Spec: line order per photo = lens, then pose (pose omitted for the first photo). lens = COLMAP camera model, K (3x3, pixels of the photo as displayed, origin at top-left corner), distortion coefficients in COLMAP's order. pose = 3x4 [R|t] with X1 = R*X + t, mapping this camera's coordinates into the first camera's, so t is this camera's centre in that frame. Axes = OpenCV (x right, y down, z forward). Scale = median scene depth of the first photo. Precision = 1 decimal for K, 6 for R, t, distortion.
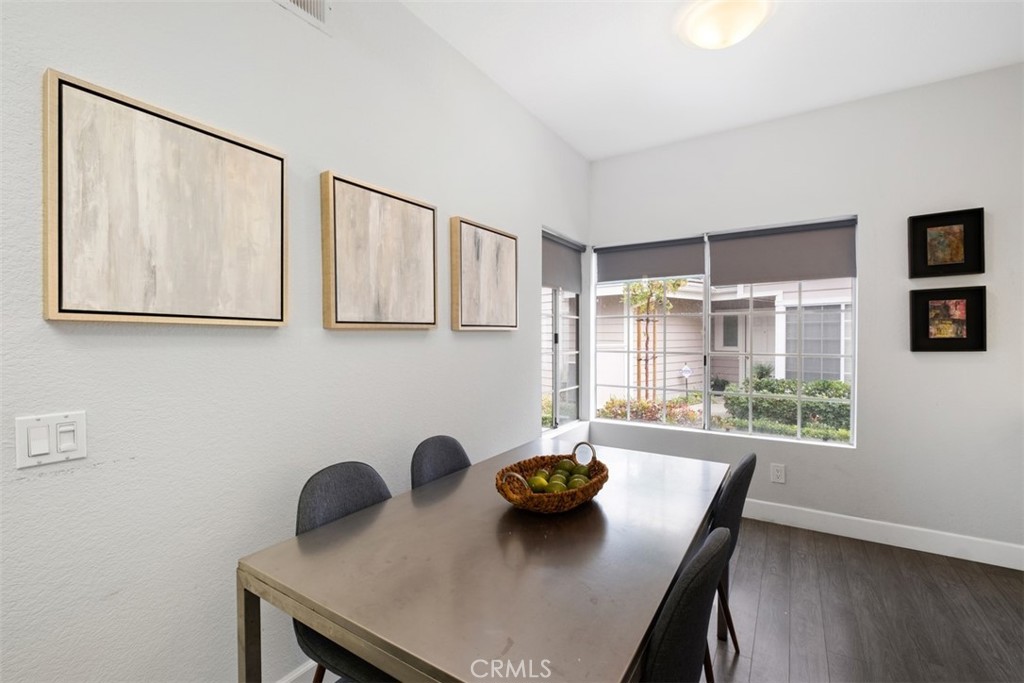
lens RADIAL K [[440.5, 0, 507.1], [0, 440.5, 338.2], [0, 0, 1]] dist [-0.005104, -0.000578]
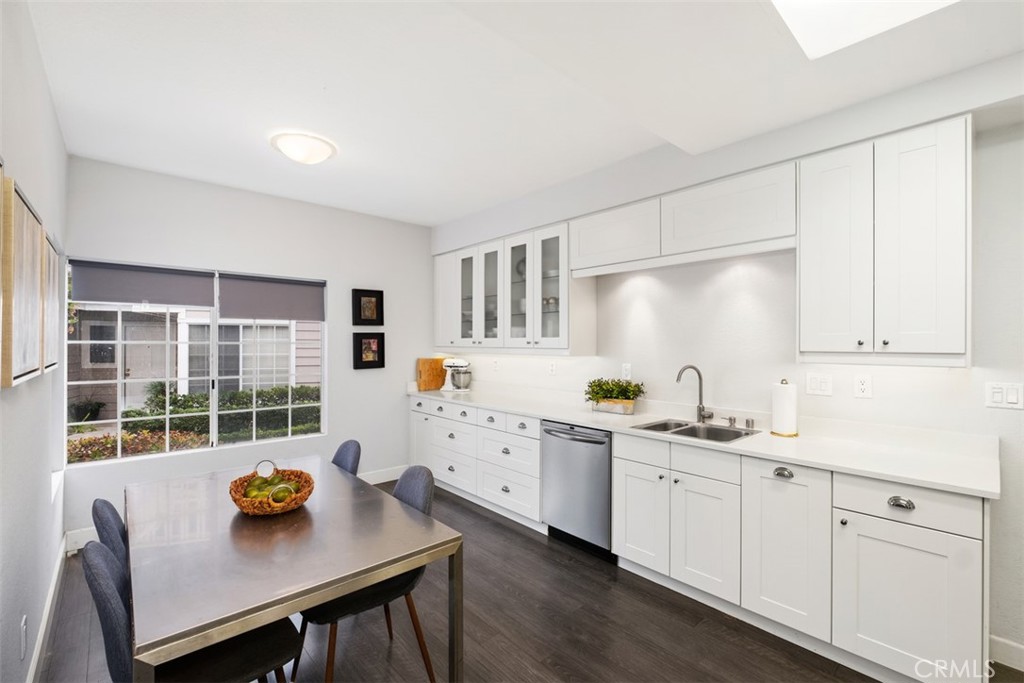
lens RADIAL K [[448.0, 0, 507.6], [0, 448.0, 346.6], [0, 0, 1]] dist [-0.000663, -0.000594]
pose [[0.258956, -0.002543, 0.965886, -0.567872], [0.002313, 0.999995, 0.002013, -0.057565], [-0.965886, 0.001713, 0.258961, -0.004426]]
